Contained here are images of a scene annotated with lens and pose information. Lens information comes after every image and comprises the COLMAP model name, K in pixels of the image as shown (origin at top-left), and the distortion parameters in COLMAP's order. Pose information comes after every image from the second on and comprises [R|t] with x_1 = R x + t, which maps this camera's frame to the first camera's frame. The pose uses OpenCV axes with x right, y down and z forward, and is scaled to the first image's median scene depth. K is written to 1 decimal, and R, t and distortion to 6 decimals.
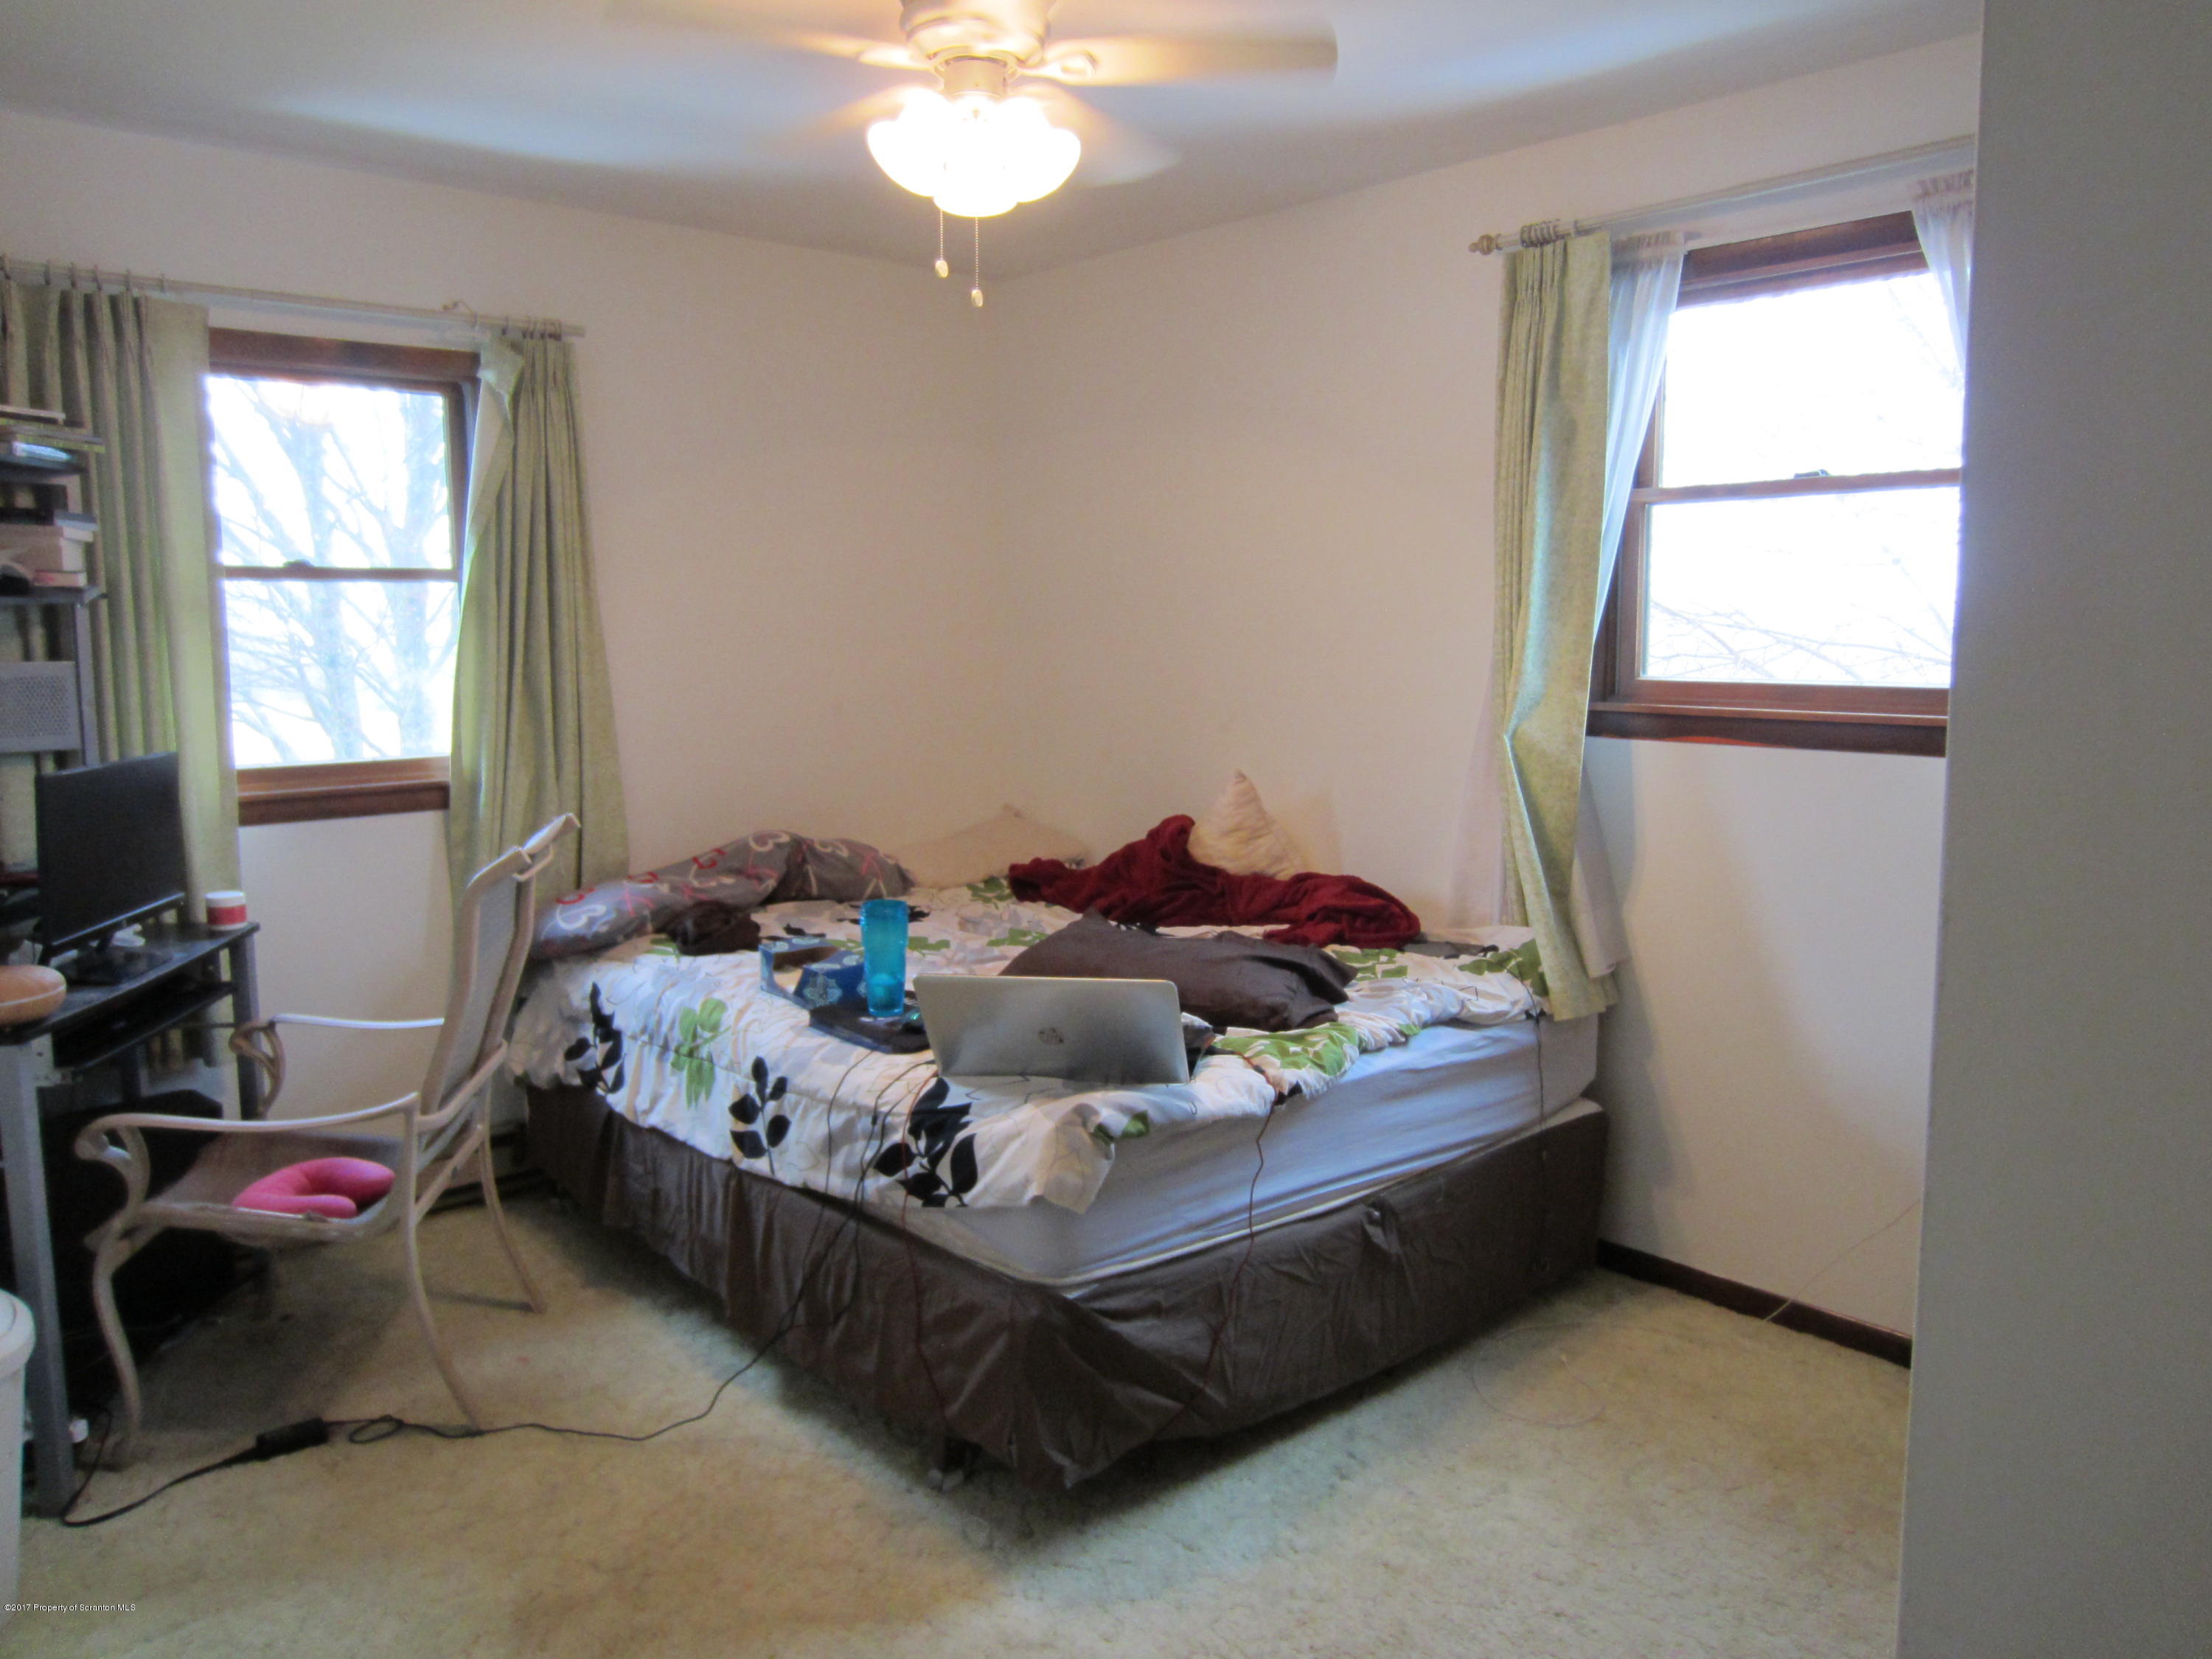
lens RADIAL K [[1560.1, 0, 1106.0], [0, 1560.1, 829.5], [0, 0, 1]] dist [-0.033154, 0.009902]
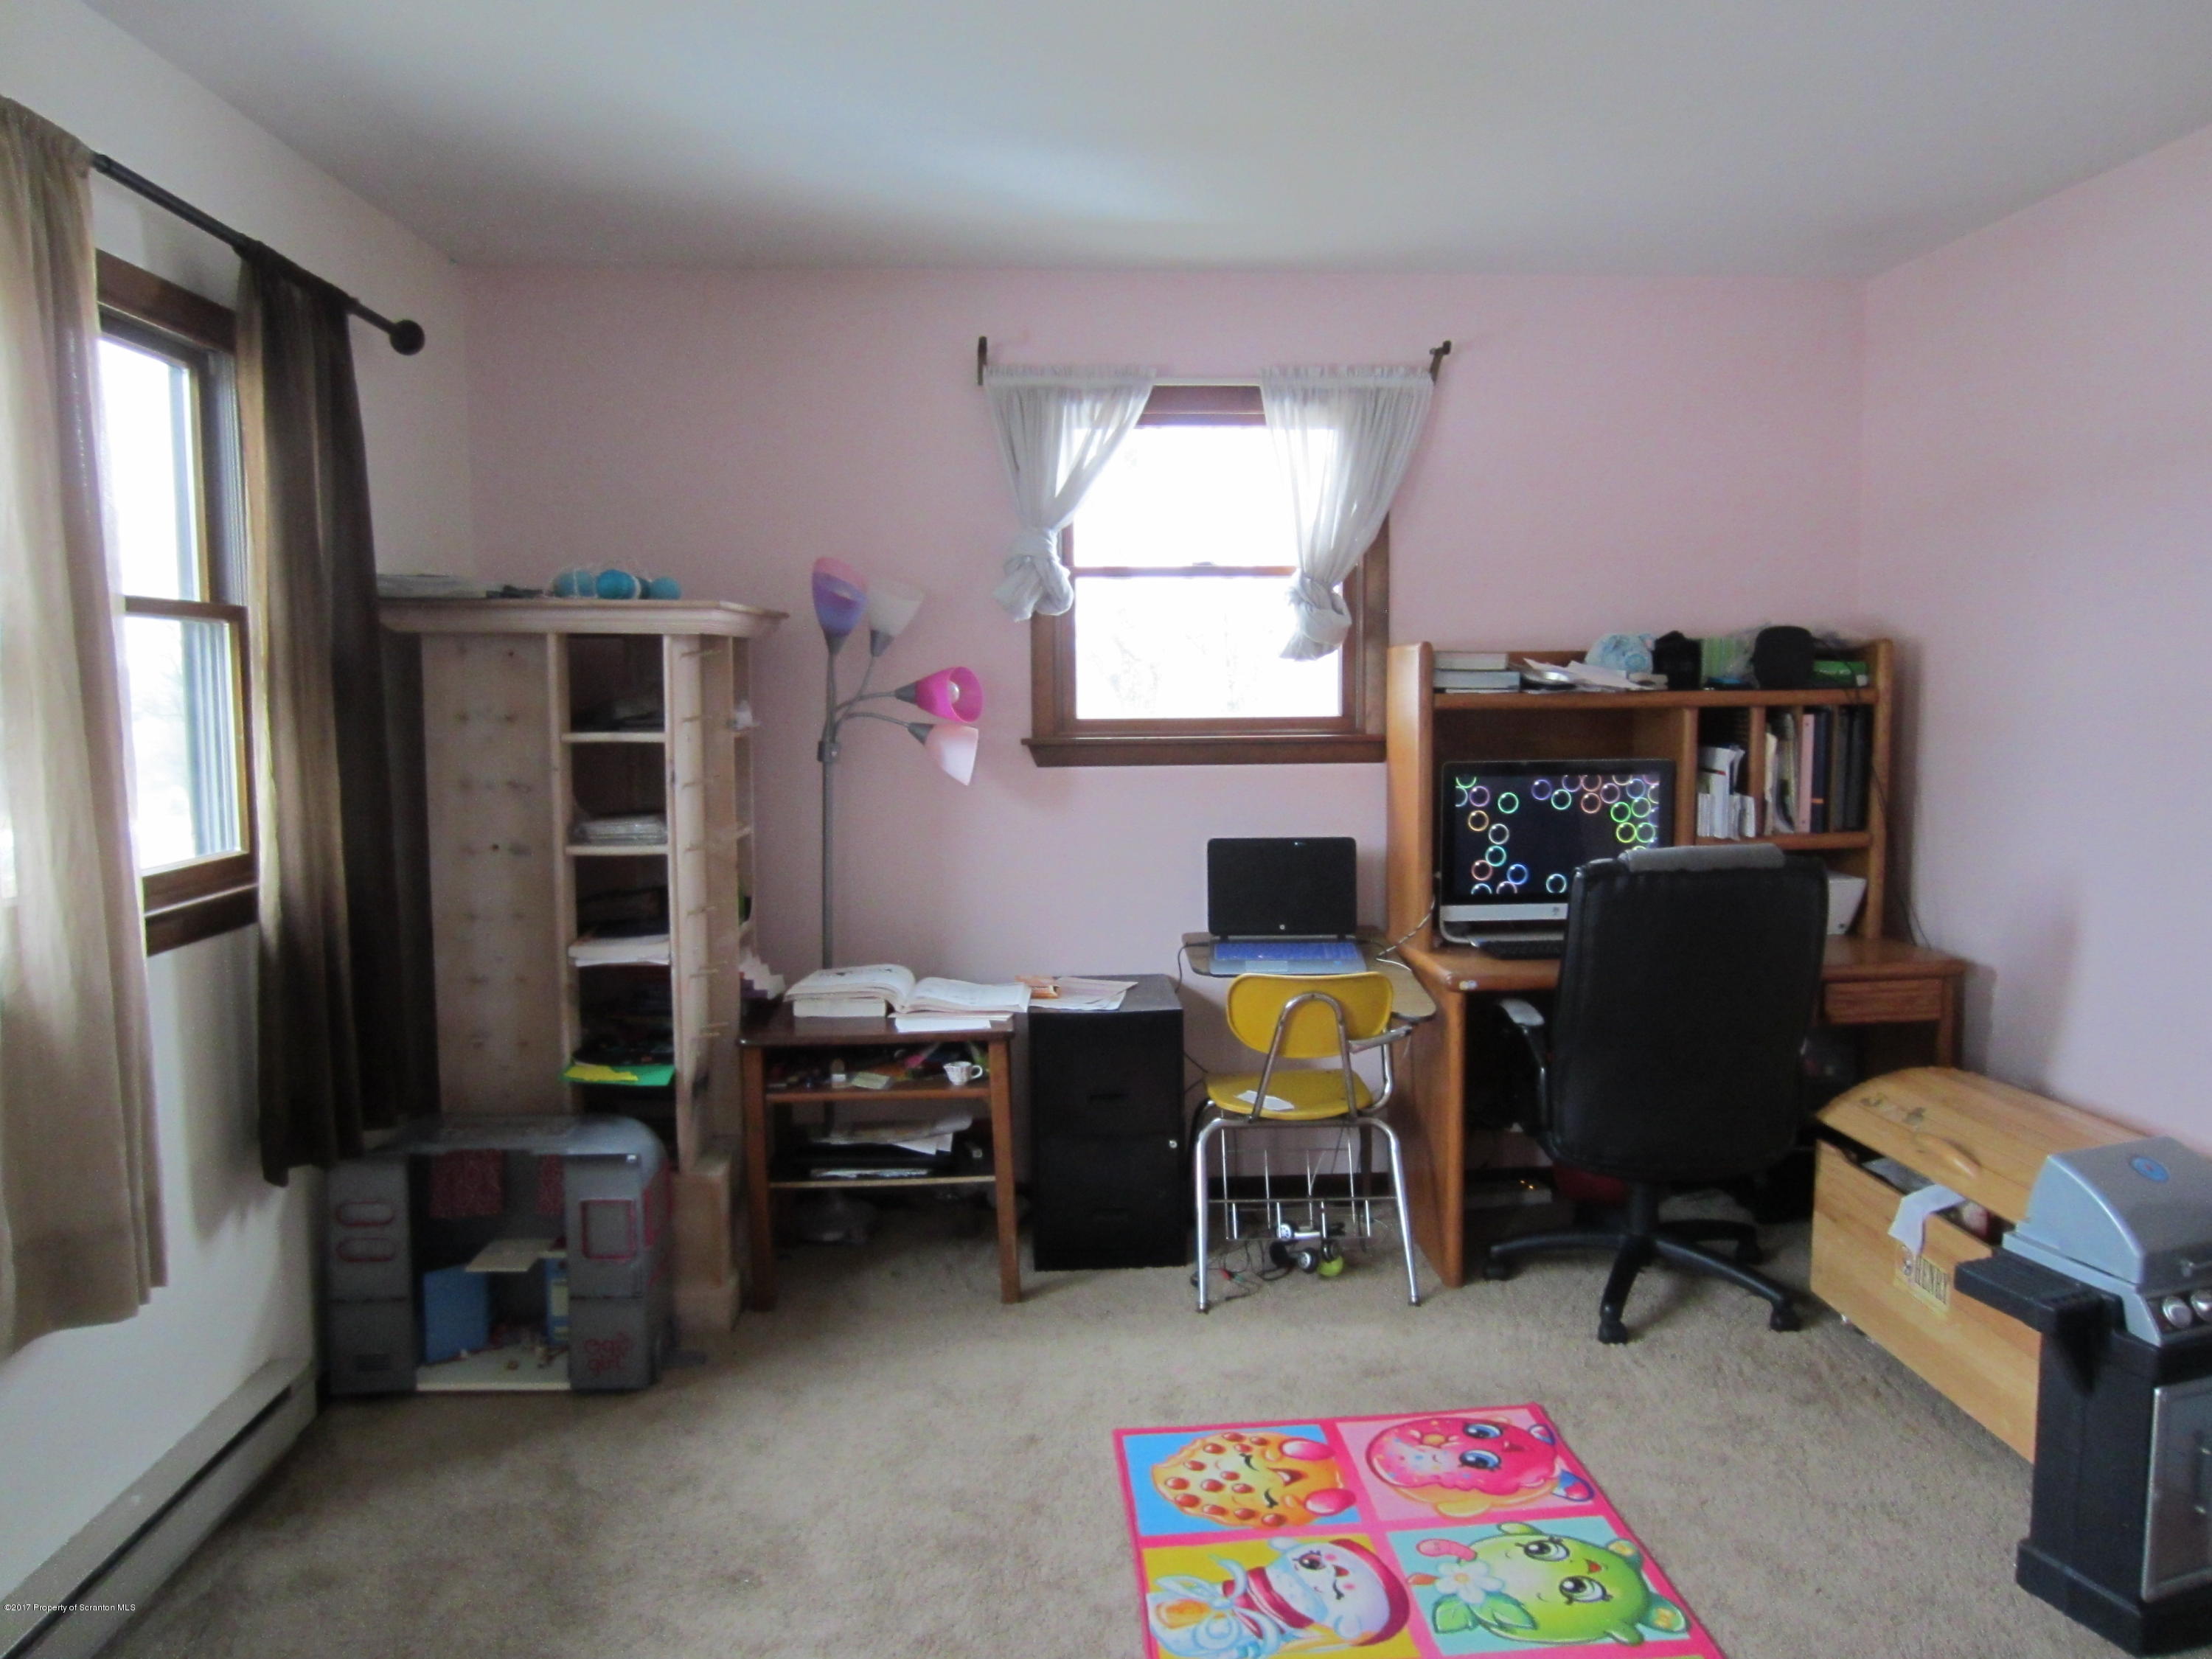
lens RADIAL K [[1560.1, 0, 1106.0], [0, 1560.1, 829.5], [0, 0, 1]] dist [-0.033154, 0.009902]
pose [[0.576513, -0.066659, 0.814364, -0.725263], [0.095420, 0.995340, 0.013922, -0.026312], [-0.811497, 0.069680, 0.580187, 0.297509]]
